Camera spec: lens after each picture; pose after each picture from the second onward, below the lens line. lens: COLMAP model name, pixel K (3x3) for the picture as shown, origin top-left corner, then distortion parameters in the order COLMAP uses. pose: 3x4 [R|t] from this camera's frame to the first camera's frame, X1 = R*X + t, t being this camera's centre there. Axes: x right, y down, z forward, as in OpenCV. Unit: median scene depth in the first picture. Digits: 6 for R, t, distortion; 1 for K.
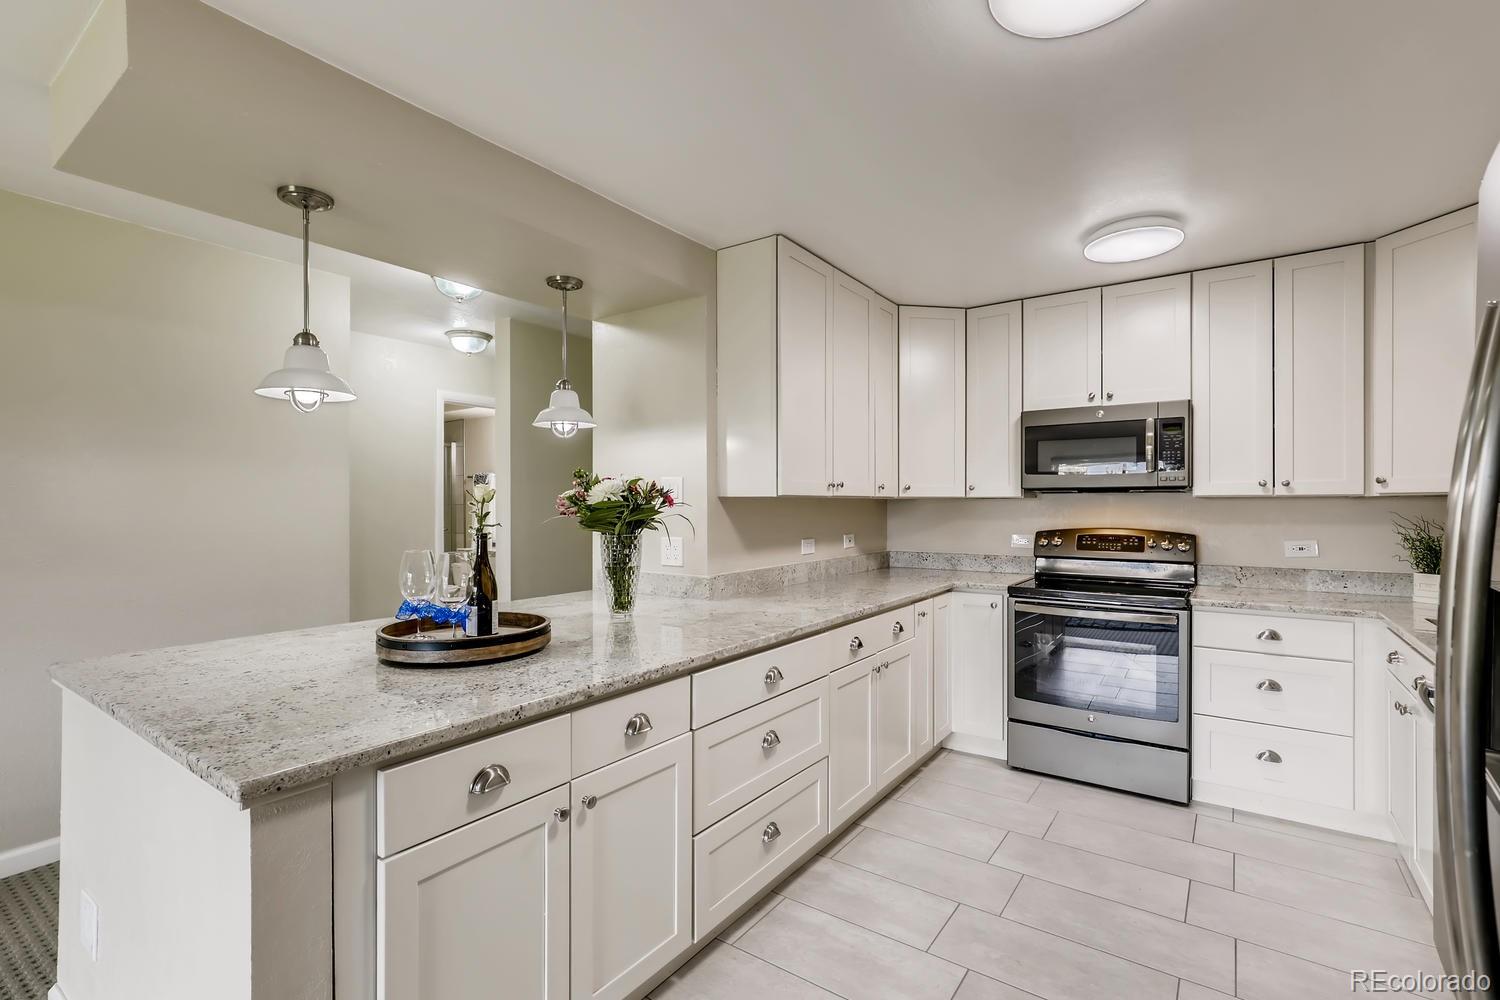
lens RADIAL K [[692.7, 0, 749.8], [0, 692.7, 508.7], [0, 0, 1]] dist [0.004402, -0.001112]
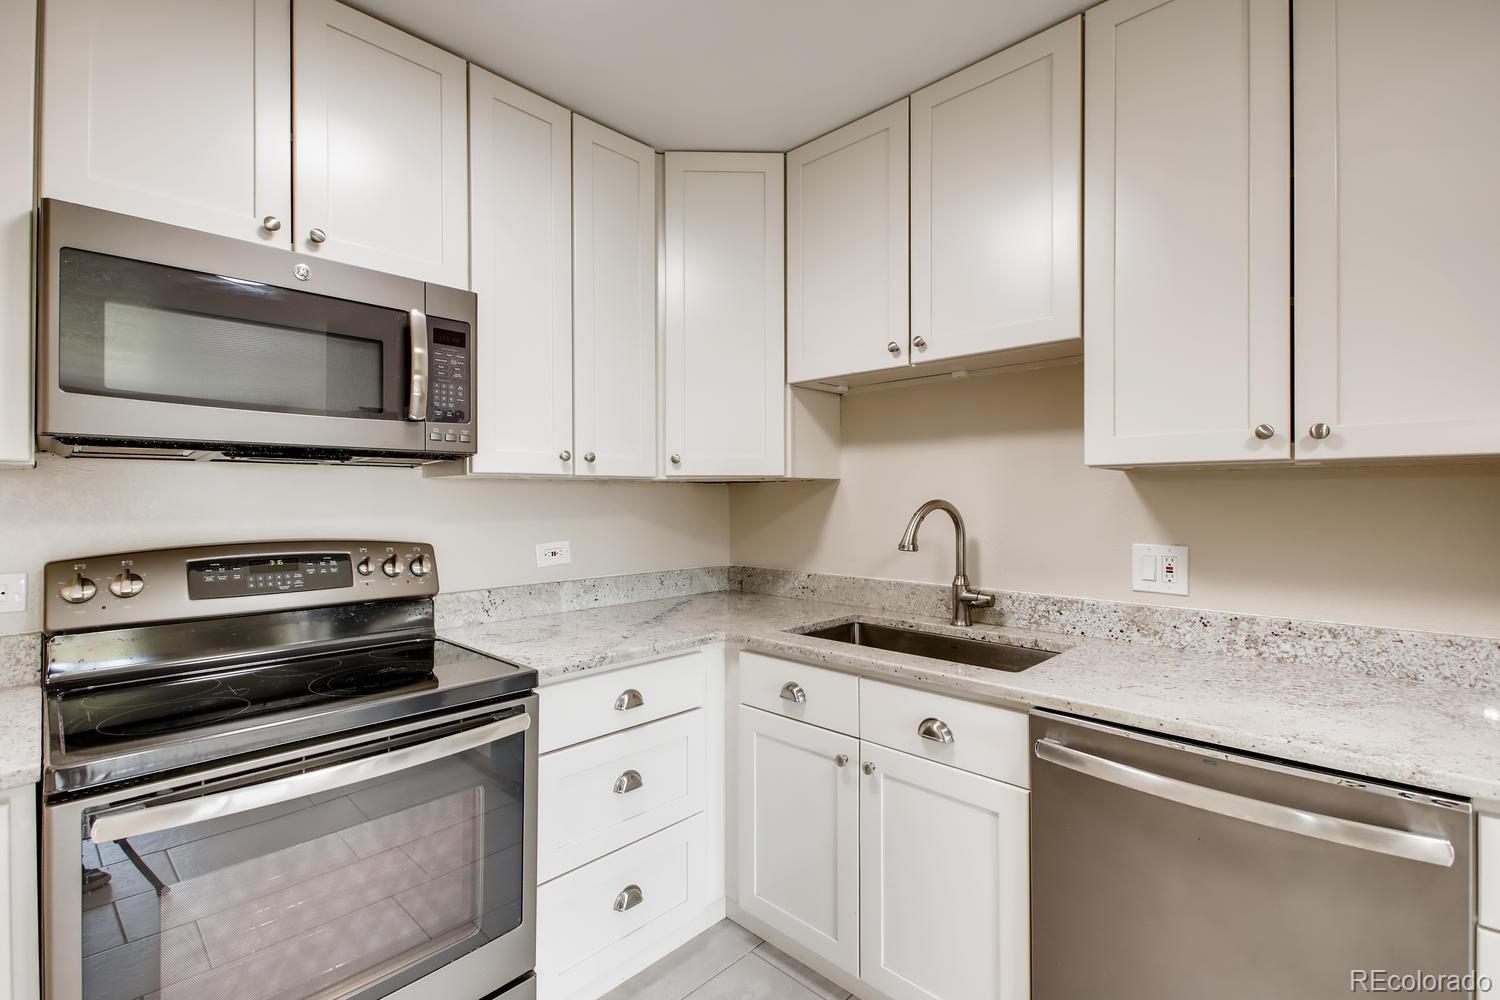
lens RADIAL K [[692.7, 0, 760.7], [0, 692.7, 493.9], [0, 0, 1]] dist [0.004402, -0.001112]
pose [[0.150289, 0.003330, 0.988636, 0.143999], [0.007417, 0.999962, -0.004496, 0.002358], [-0.988614, 0.008008, 0.150259, 0.731359]]
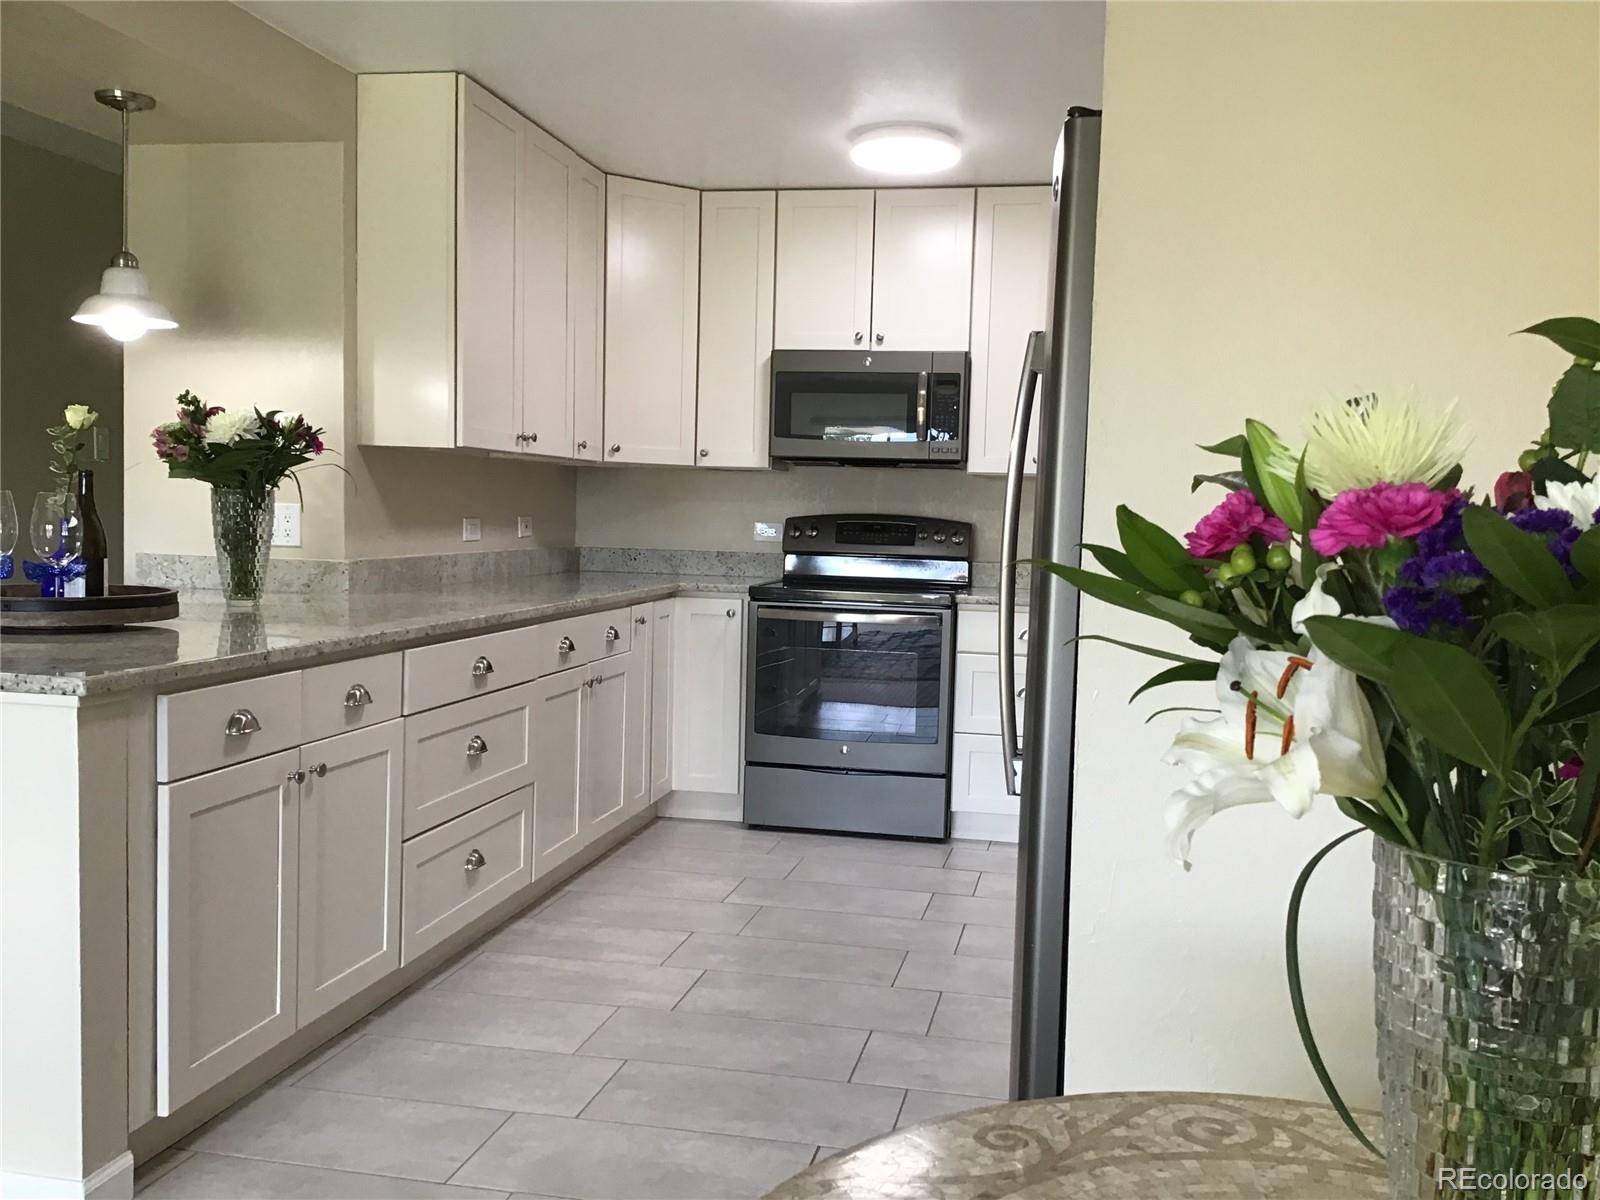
lens RADIAL K [[1430.6, 0, 838.0], [0, 1430.6, 625.0], [0, 0, 1]] dist [0.067465, -0.018332]
pose [[0.909980, -0.006456, 0.414602, -0.197440], [-0.027094, 0.996816, 0.074990, 0.038000], [-0.413766, -0.079473, 0.906908, -0.481708]]
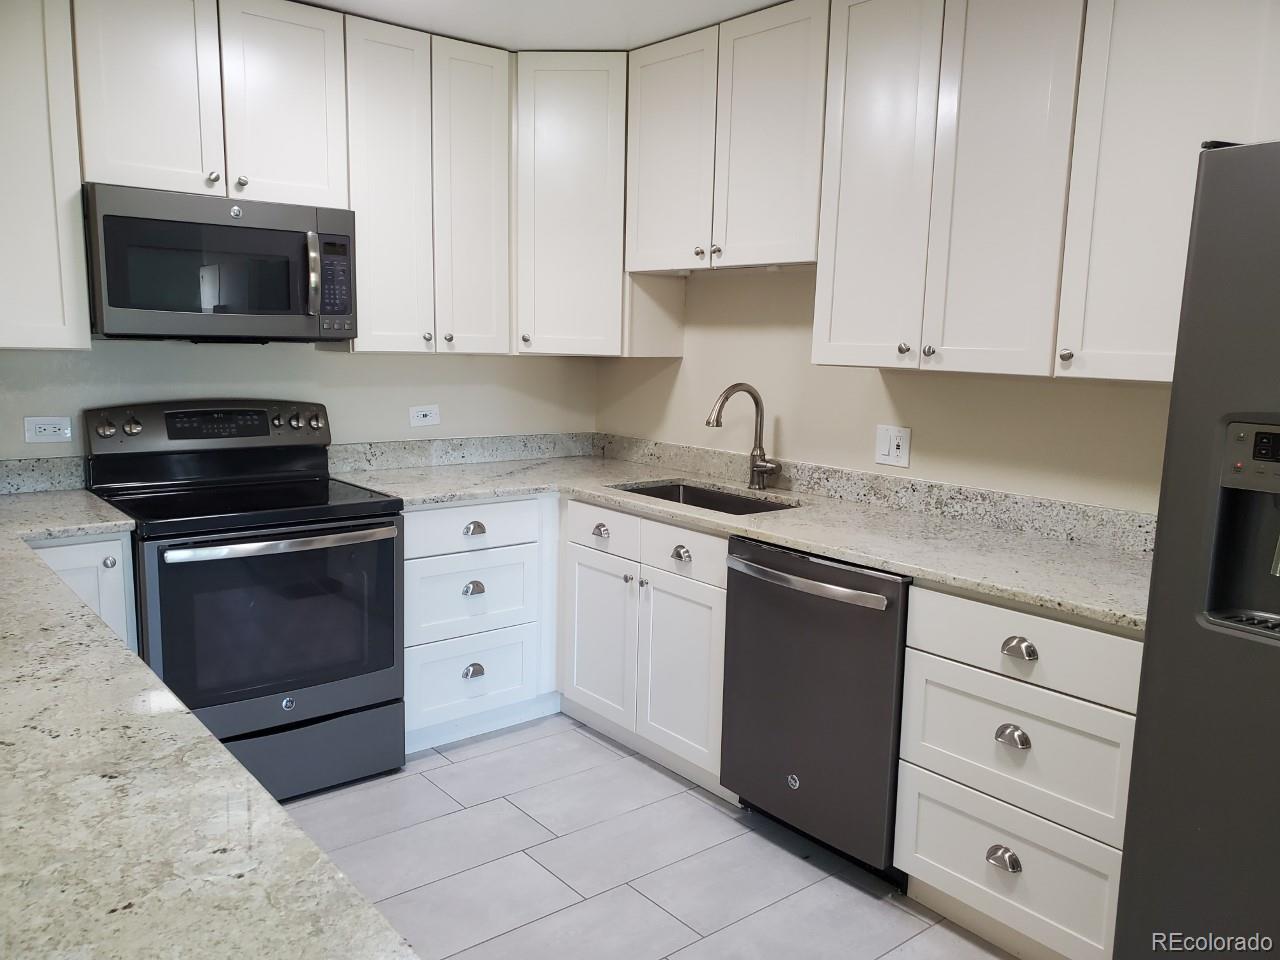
lens RADIAL K [[985.0, 0, 659.3], [0, 985.0, 490.1], [0, 0, 1]] dist [0.041981, -0.051252]
pose [[0.253558, -0.142958, 0.956698, -0.280779], [-0.019517, 0.988062, 0.152817, -0.041588], [-0.967123, -0.057420, 0.247741, 0.465489]]
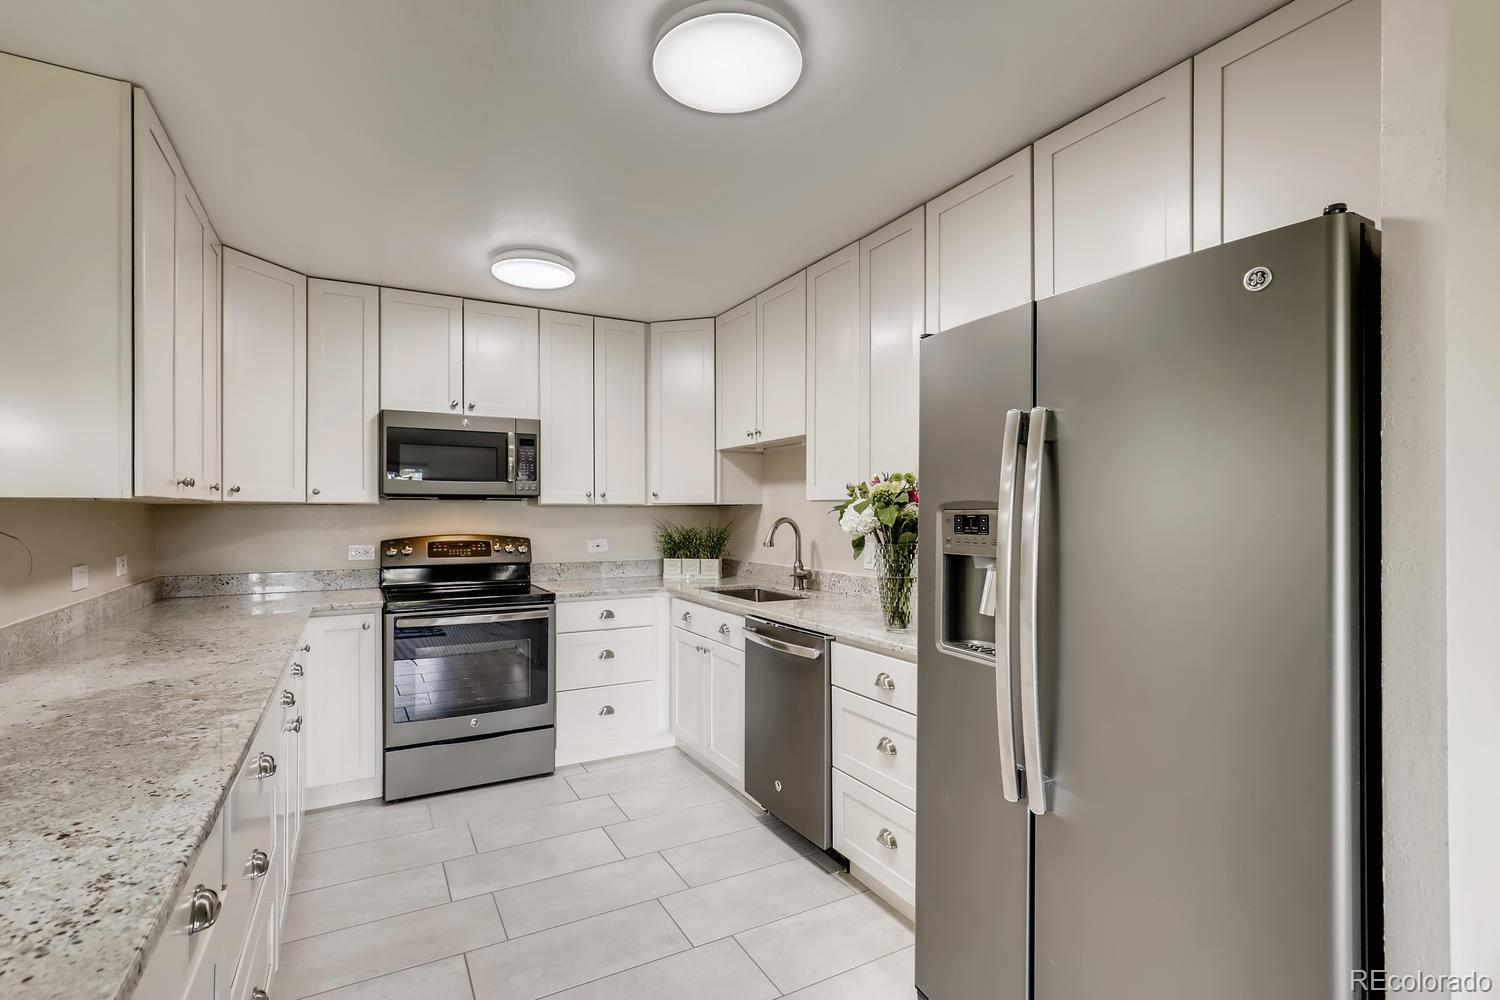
lens RADIAL K [[692.7, 0, 749.4], [0, 692.7, 511.7], [0, 0, 1]] dist [0.004402, -0.001112]
pose [[0.434768, 0.000425, 0.900542, -0.256619], [0.006051, 0.999976, -0.003394, 0.000256], [-0.900522, 0.006924, 0.434755, 0.199217]]
